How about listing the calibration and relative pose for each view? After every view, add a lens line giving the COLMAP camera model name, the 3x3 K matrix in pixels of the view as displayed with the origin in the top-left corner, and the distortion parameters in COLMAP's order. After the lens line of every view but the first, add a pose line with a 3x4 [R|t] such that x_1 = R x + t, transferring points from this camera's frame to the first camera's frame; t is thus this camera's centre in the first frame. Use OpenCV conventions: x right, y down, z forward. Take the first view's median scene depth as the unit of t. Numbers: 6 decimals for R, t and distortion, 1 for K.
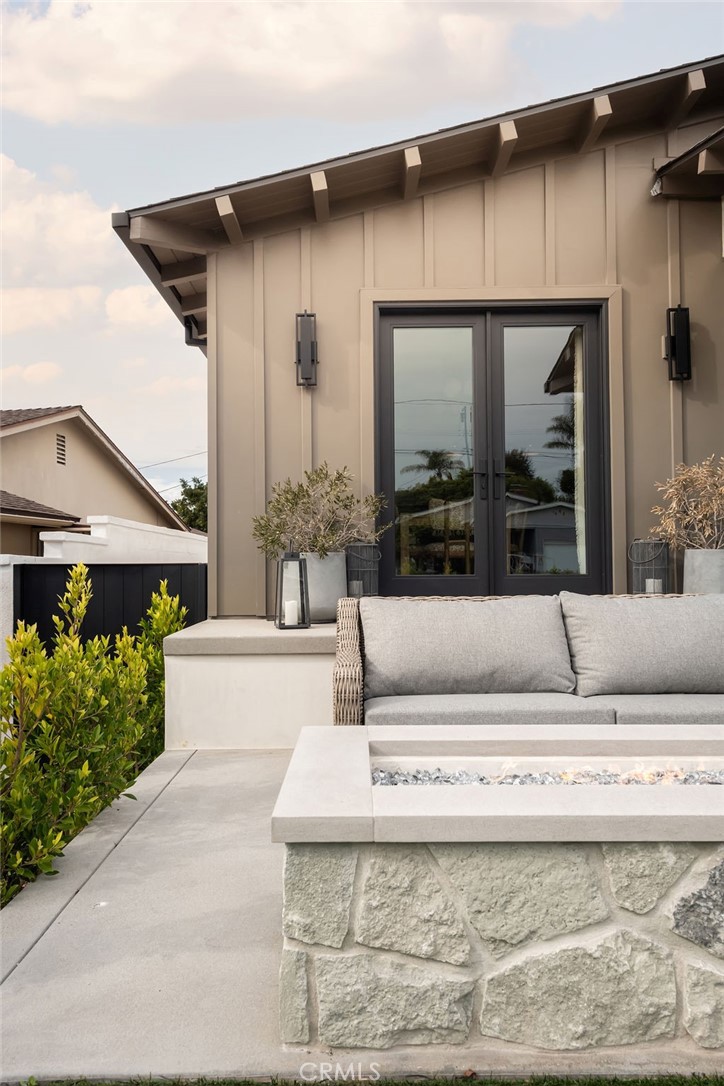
lens RADIAL K [[734.1, 0, 360.5], [0, 734.1, 538.4], [0, 0, 1]] dist [0.027456, -0.013247]
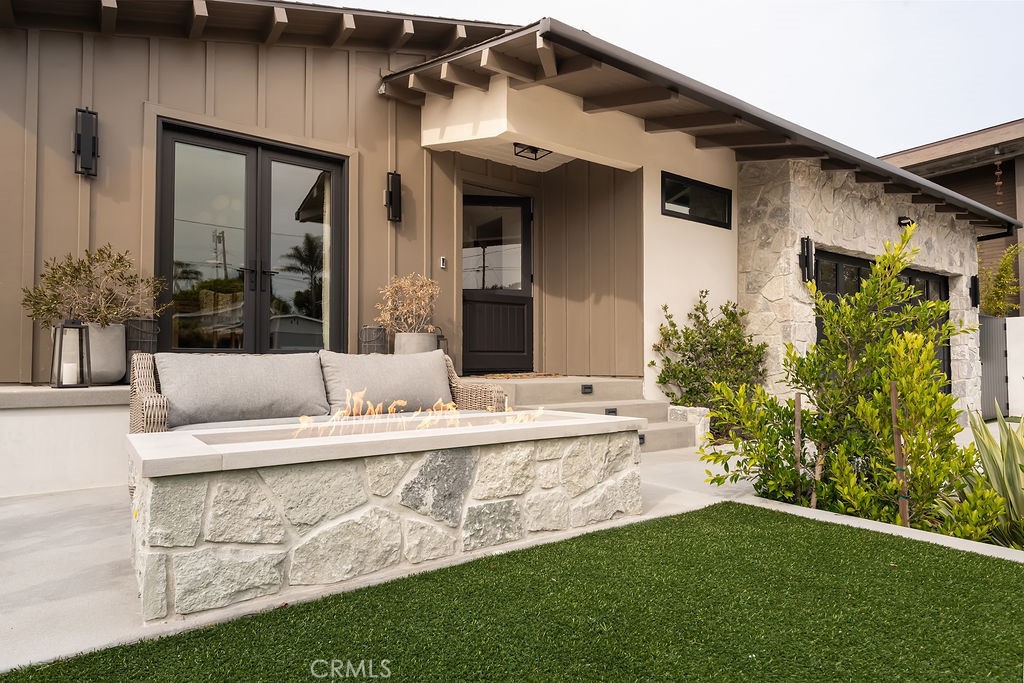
lens RADIAL K [[573.1, 0, 506.6], [0, 573.1, 348.9], [0, 0, 1]] dist [0.009320, -0.002239]
pose [[0.812968, 0.019536, 0.581981, -0.084913], [-0.022792, 0.999739, -0.001722, 0.064286], [-0.581862, -0.011865, 0.813201, -0.128249]]
